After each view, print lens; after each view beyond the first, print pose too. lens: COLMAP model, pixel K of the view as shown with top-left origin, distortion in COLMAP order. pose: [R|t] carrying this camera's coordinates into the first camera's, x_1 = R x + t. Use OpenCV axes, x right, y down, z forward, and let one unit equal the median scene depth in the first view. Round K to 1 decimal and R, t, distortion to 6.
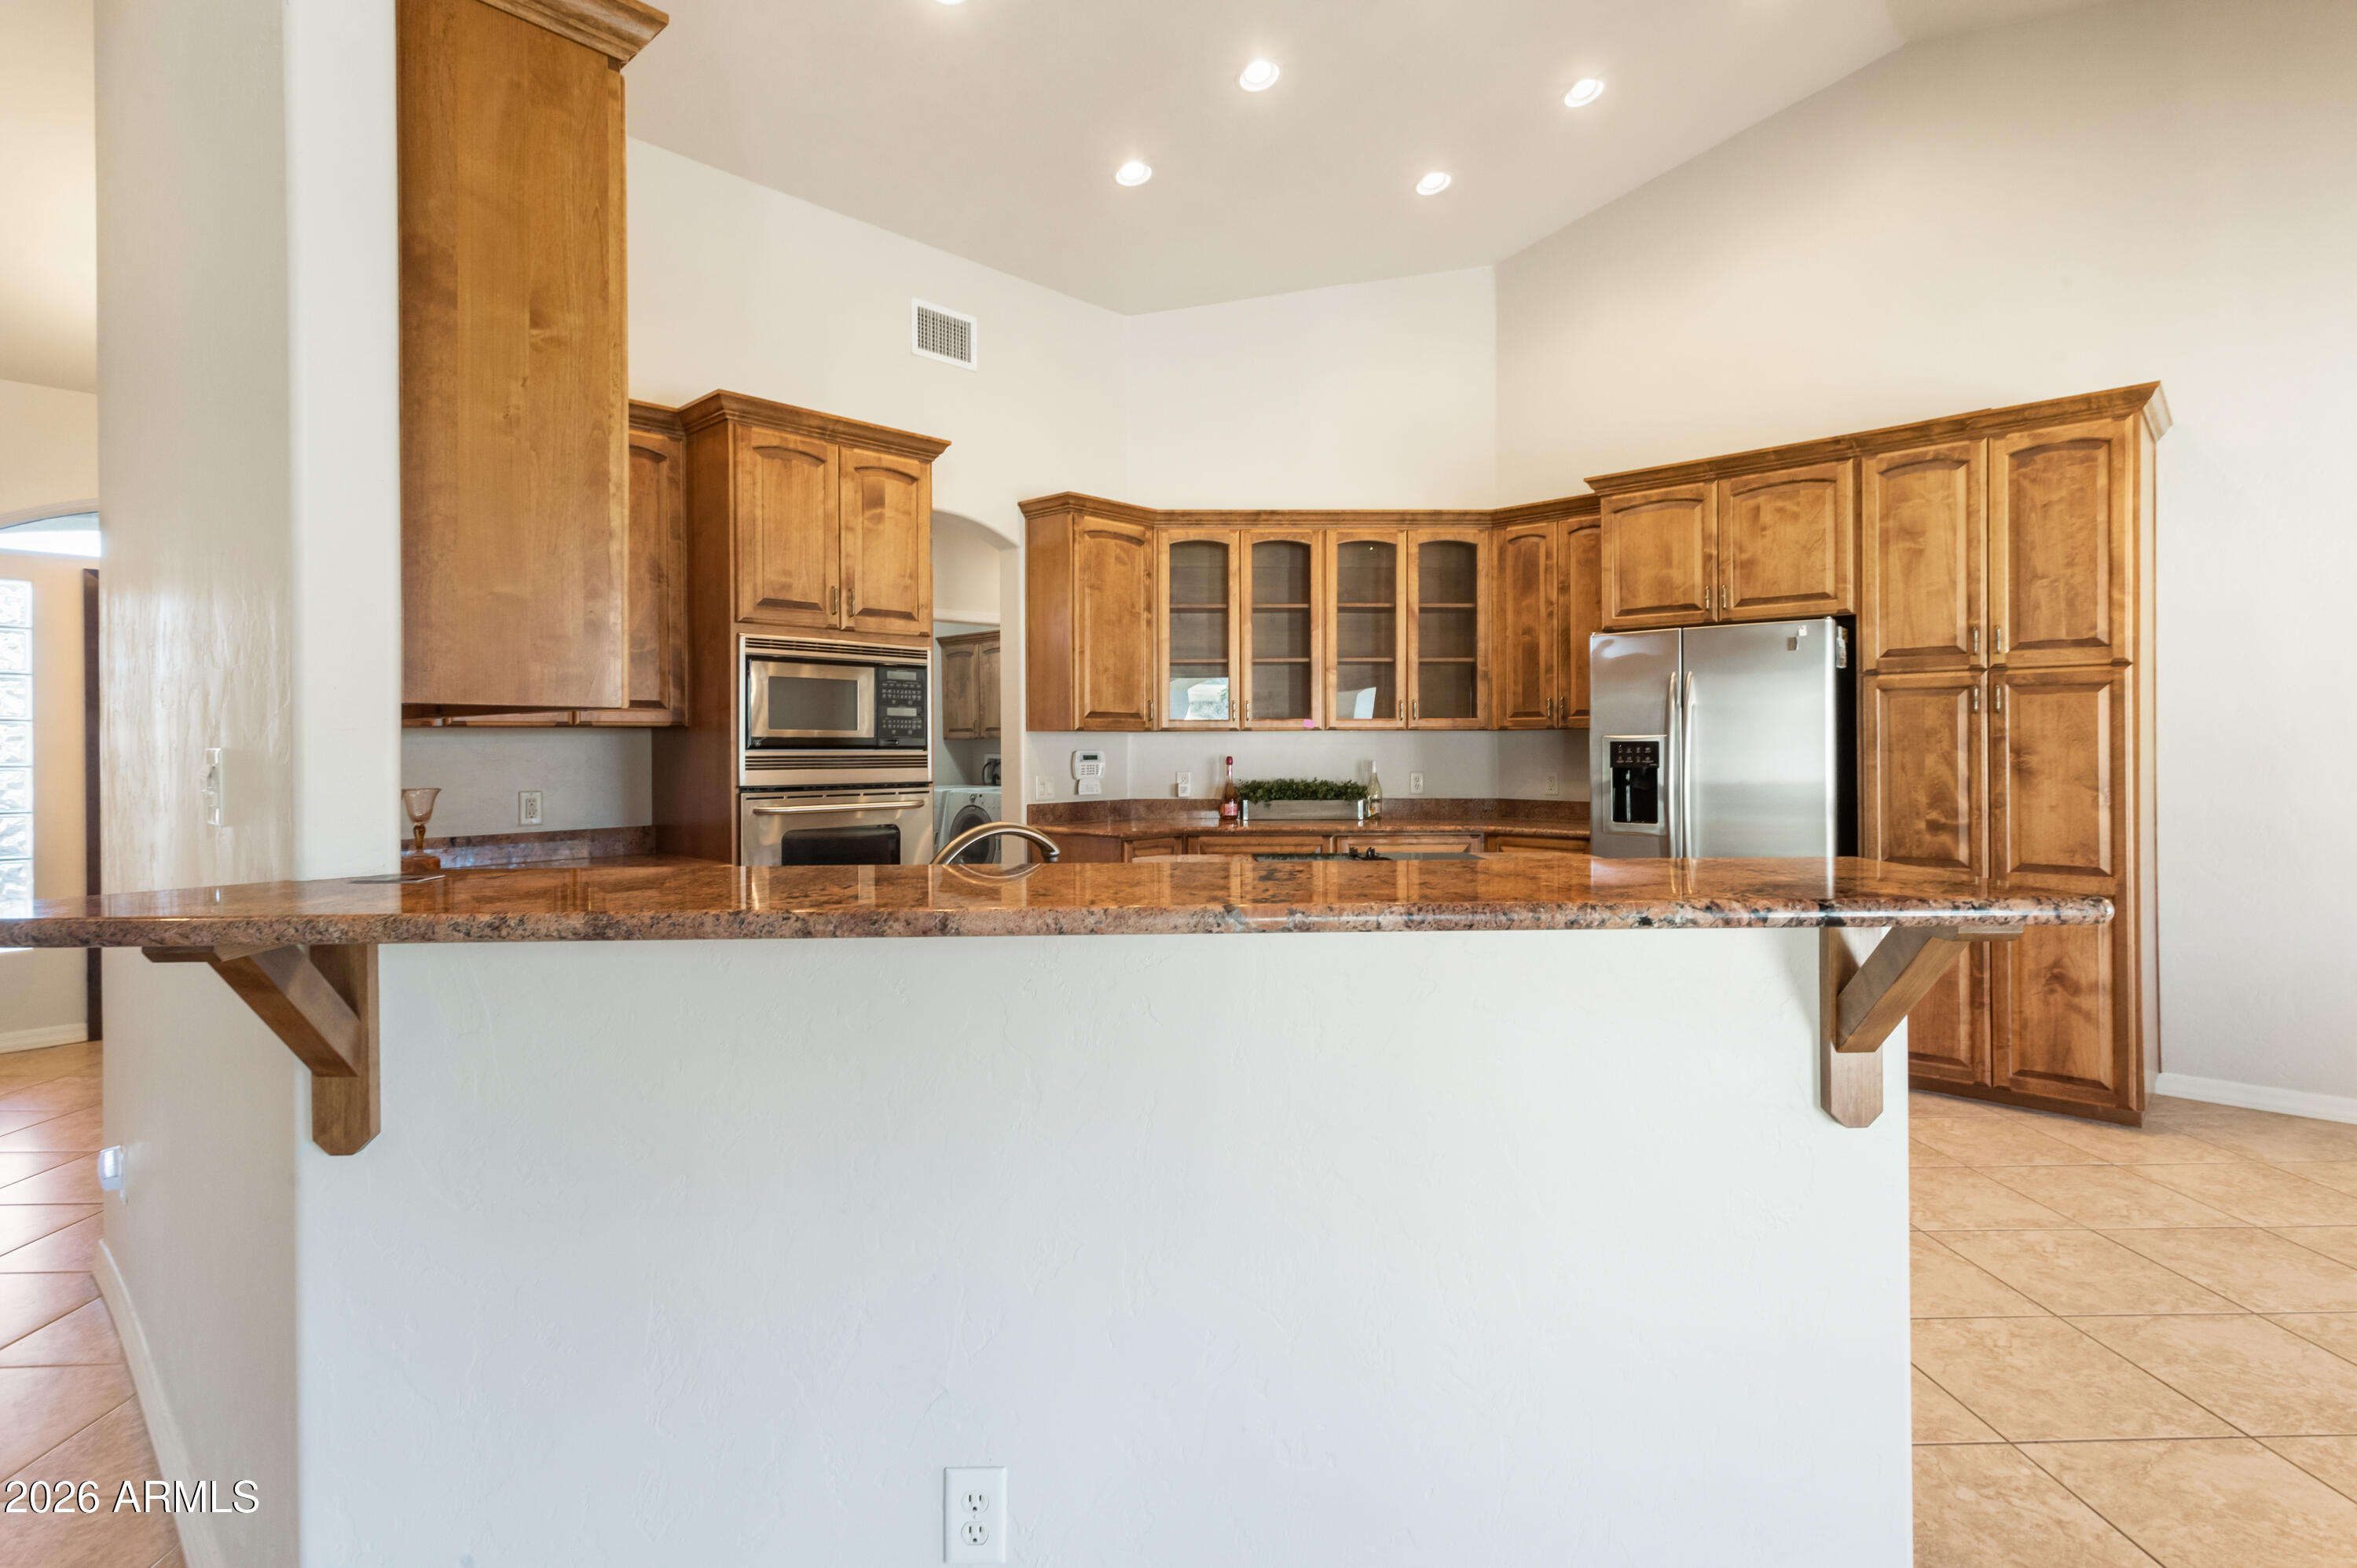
lens RADIAL K [[1148.1, 0, 1187.1], [0, 1148.1, 763.1], [0, 0, 1]] dist [0.004228, 0.000819]
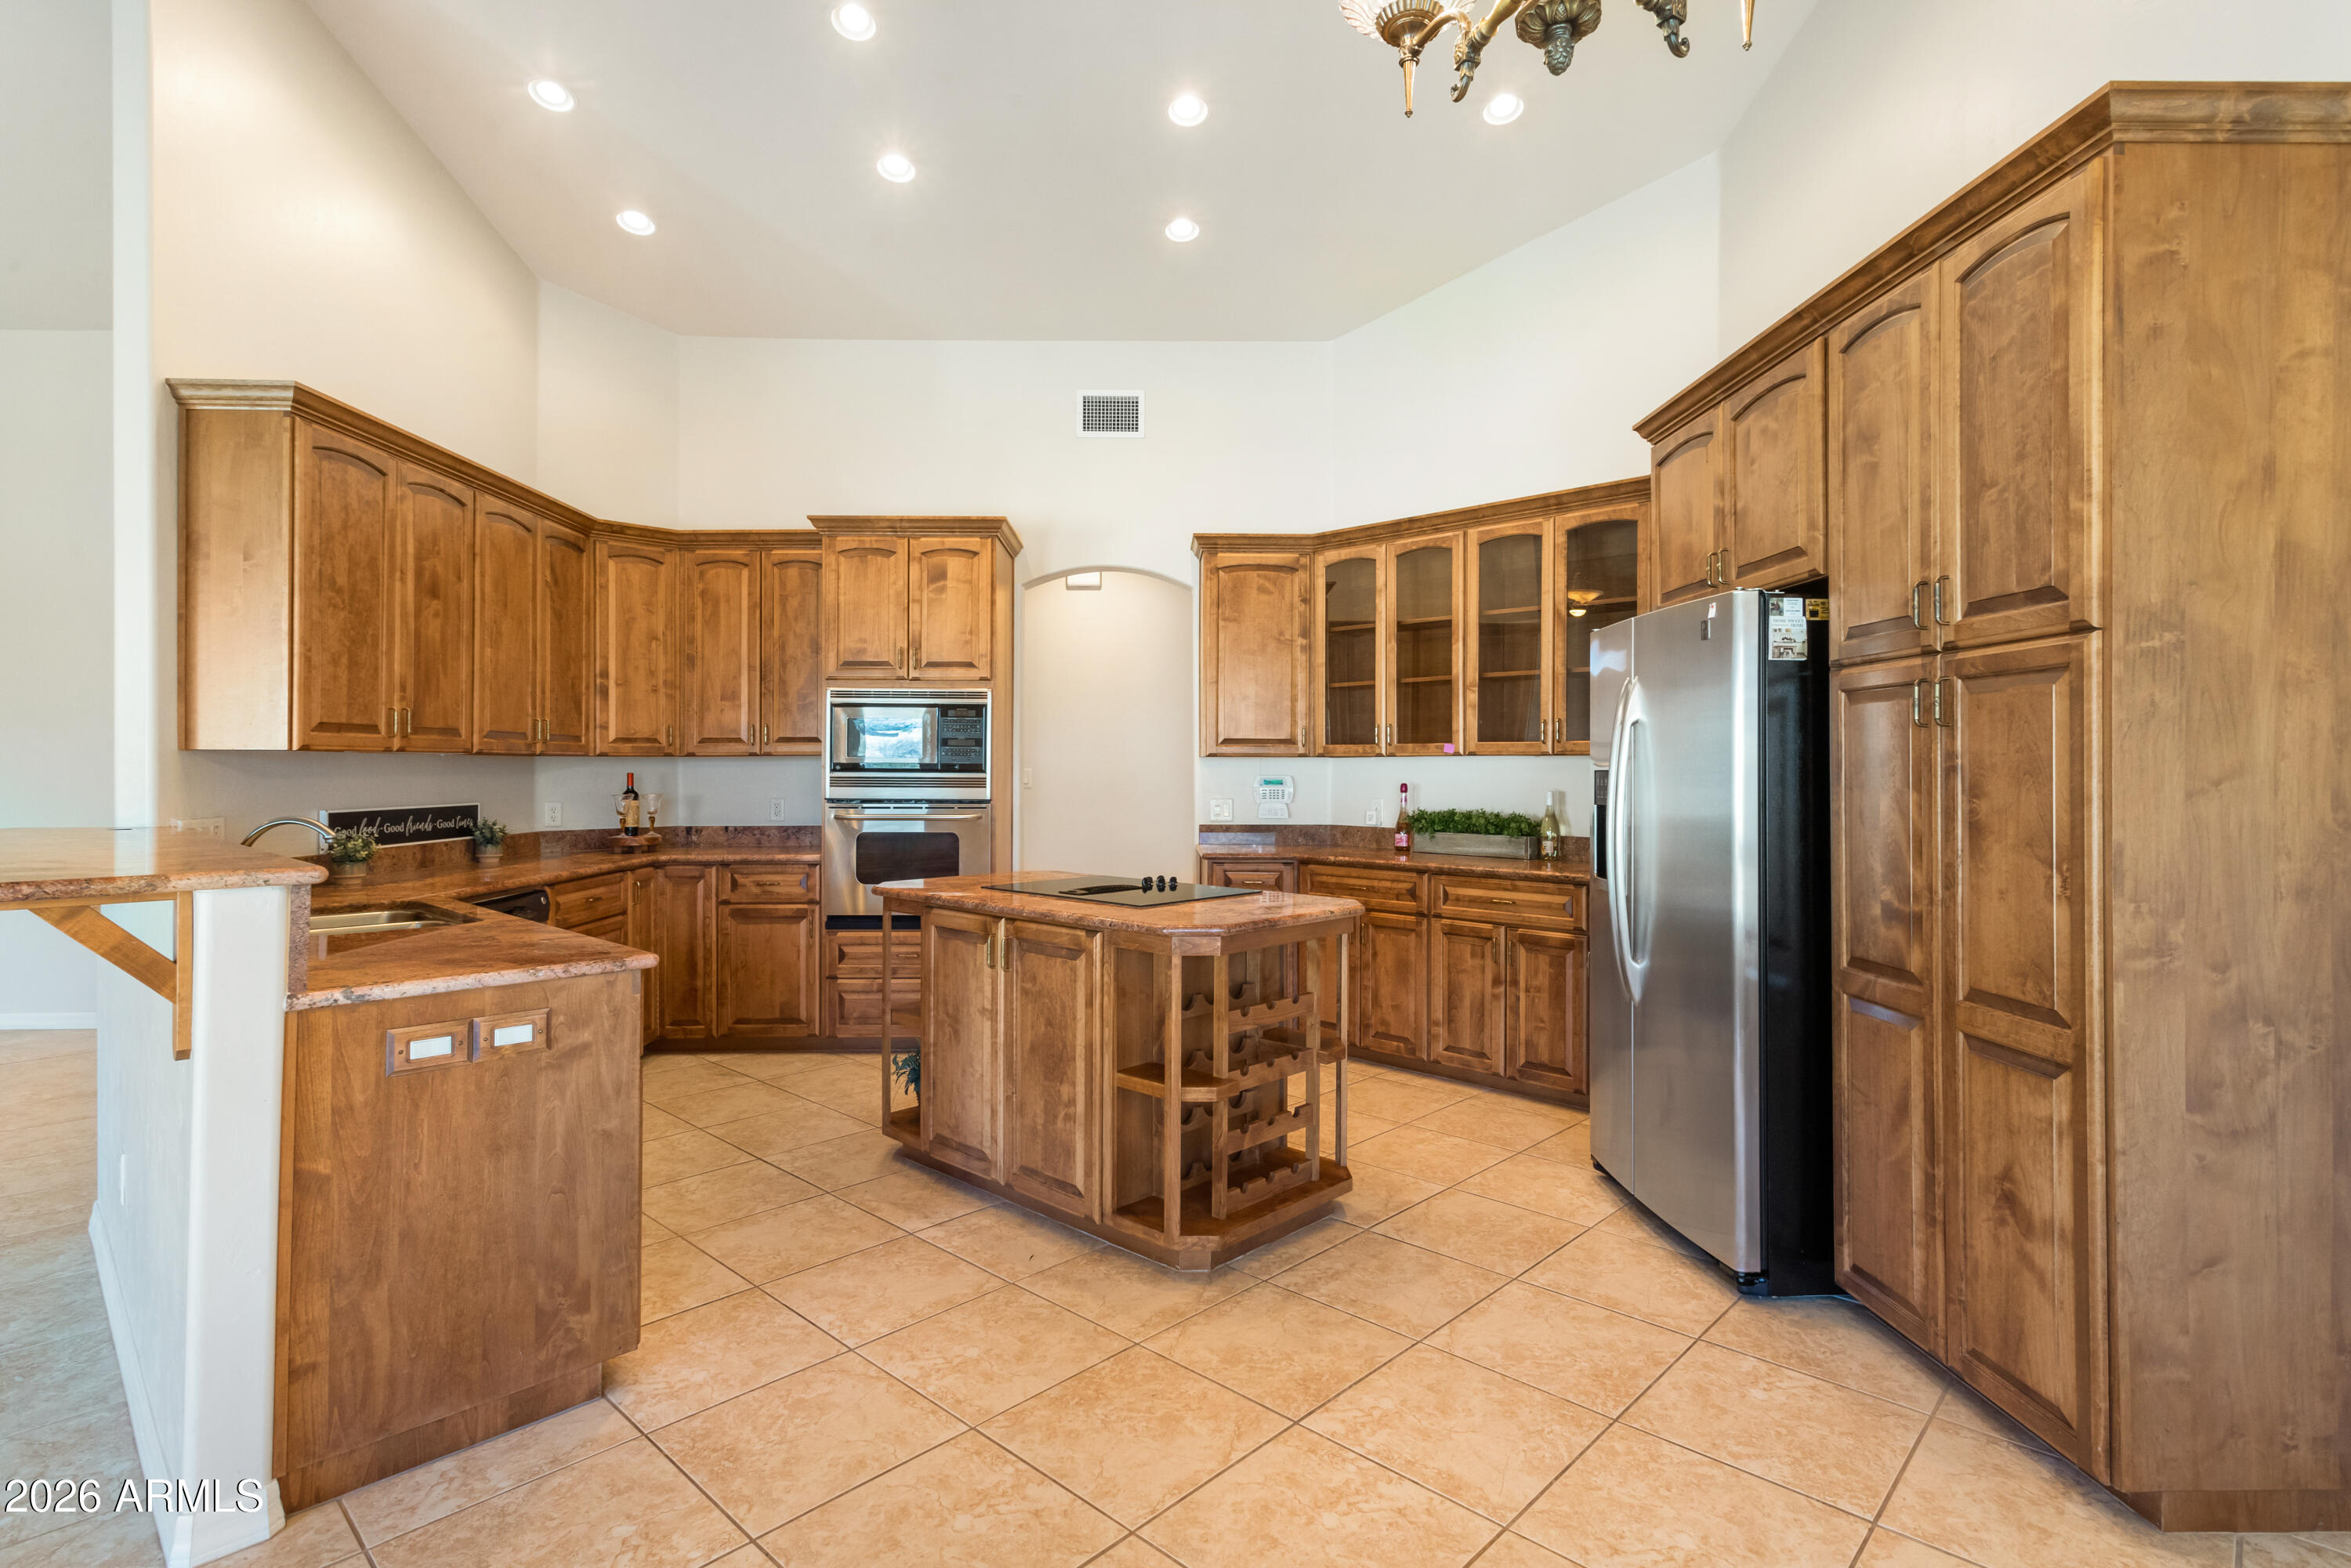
lens RADIAL K [[1145.2, 0, 1183.1], [0, 1145.2, 775.8], [0, 0, 1]] dist [0.004228, 0.000819]
pose [[0.705296, 0.010073, -0.708841, 0.834645], [-0.016584, 0.999860, -0.002293, -0.010217], [0.708719, 0.013373, 0.705365, 0.309921]]
